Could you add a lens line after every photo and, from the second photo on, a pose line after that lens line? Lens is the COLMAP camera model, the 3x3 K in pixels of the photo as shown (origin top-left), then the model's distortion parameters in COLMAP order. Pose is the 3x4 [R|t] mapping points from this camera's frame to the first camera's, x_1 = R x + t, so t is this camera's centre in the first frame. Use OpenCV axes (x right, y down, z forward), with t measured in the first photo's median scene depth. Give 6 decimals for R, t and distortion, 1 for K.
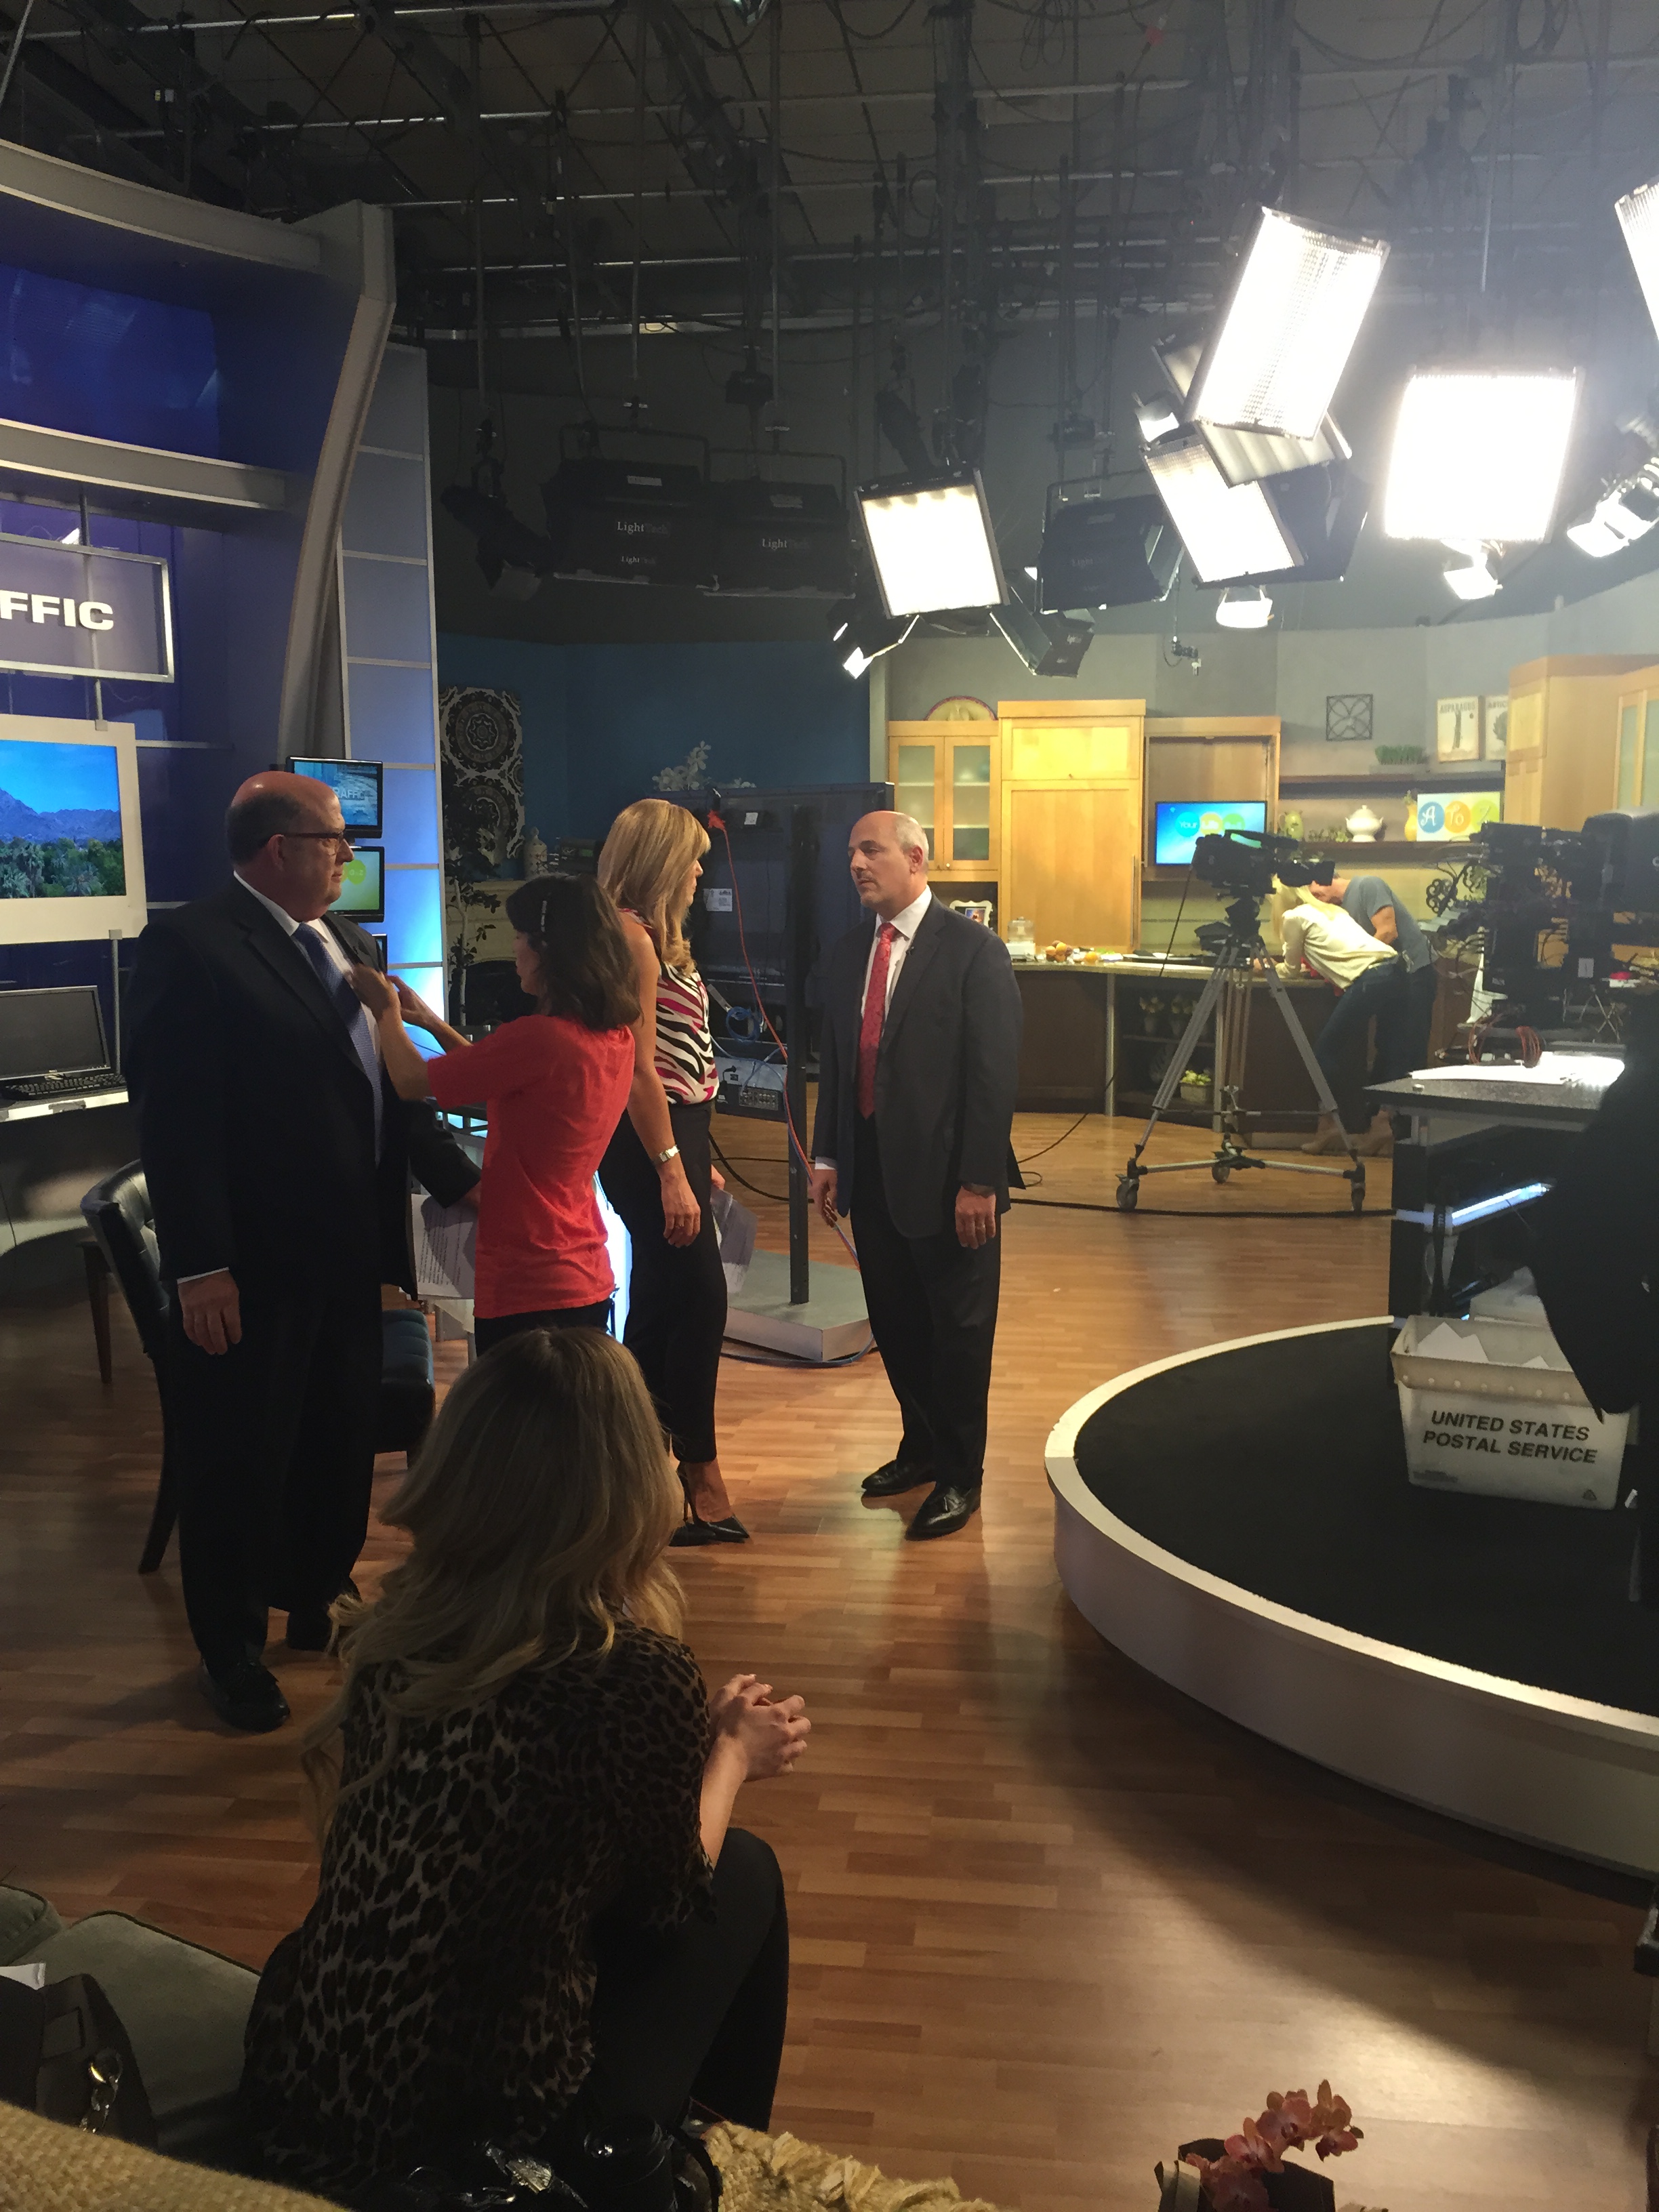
lens RADIAL K [[1944.0, 0, 861.1], [0, 1944.0, 1103.8], [0, 0, 1]] dist [0.018964, 0.002230]
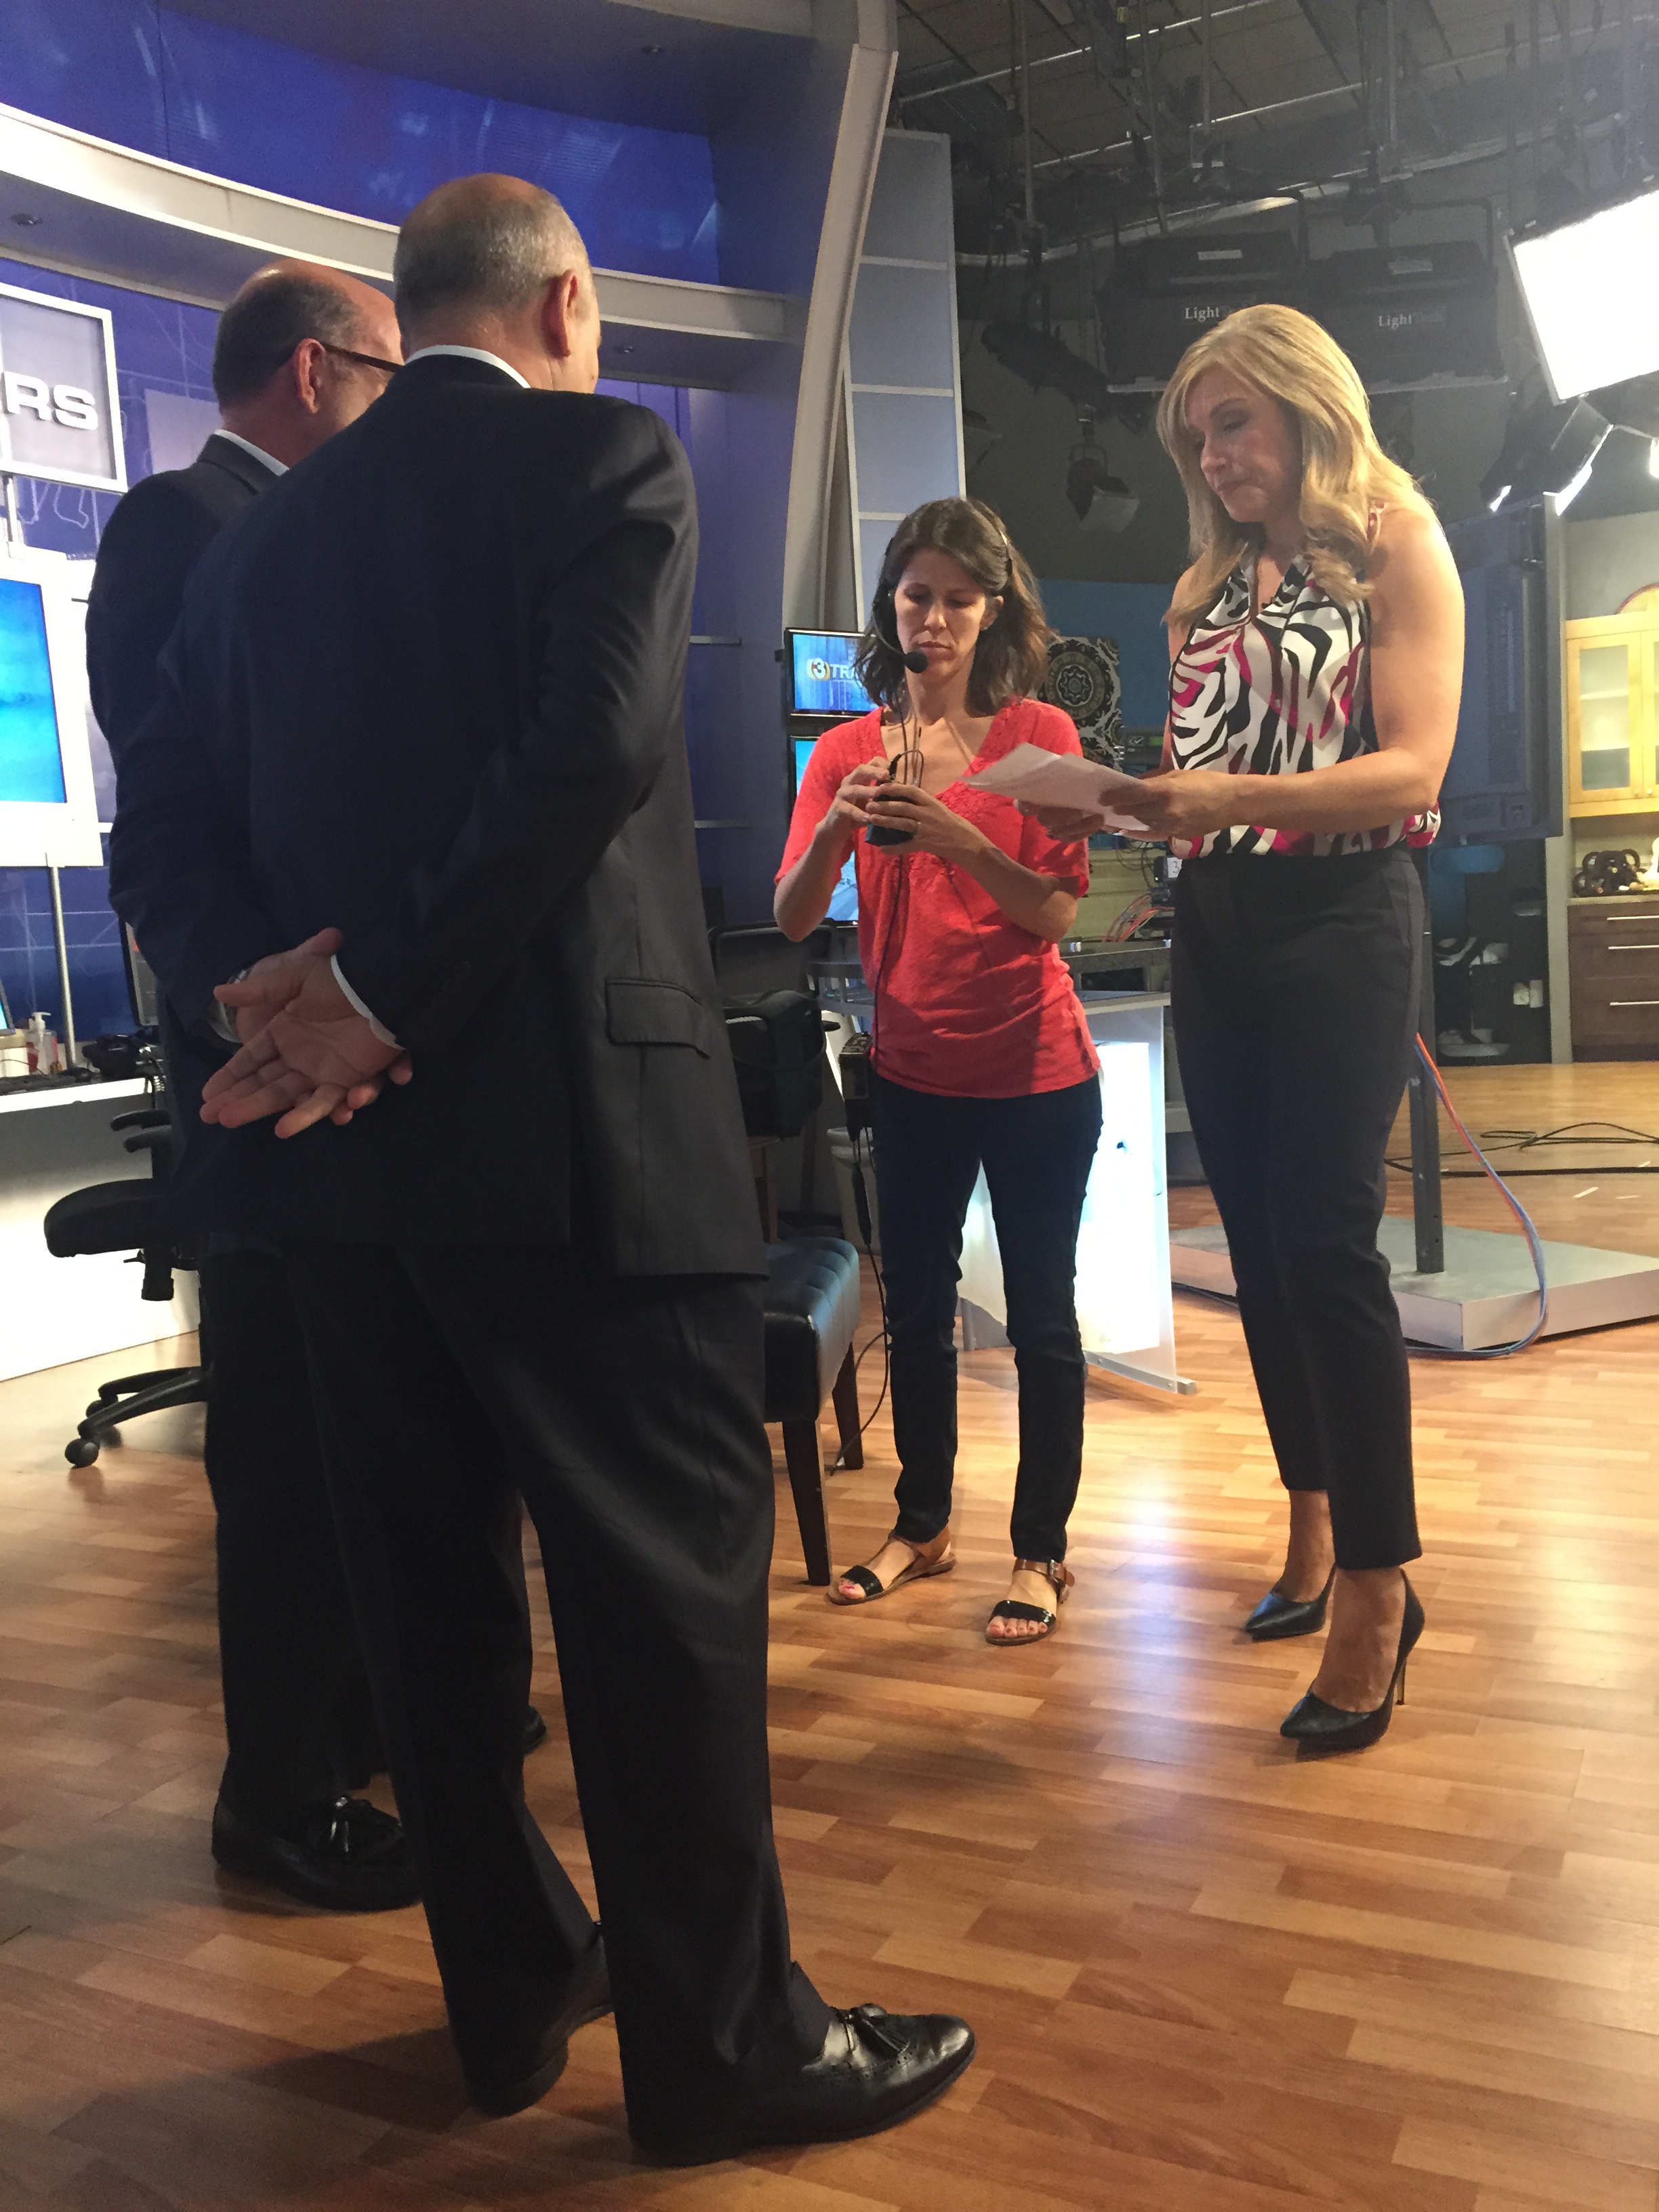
lens RADIAL K [[1944.0, 0, 861.1], [0, 1944.0, 1103.8], [0, 0, 1]] dist [0.018964, 0.002230]
pose [[0.941718, -0.022977, -0.335617, 0.009069], [0.008203, 0.998937, -0.045371, 0.057702], [0.336302, 0.039974, 0.940905, 0.221766]]
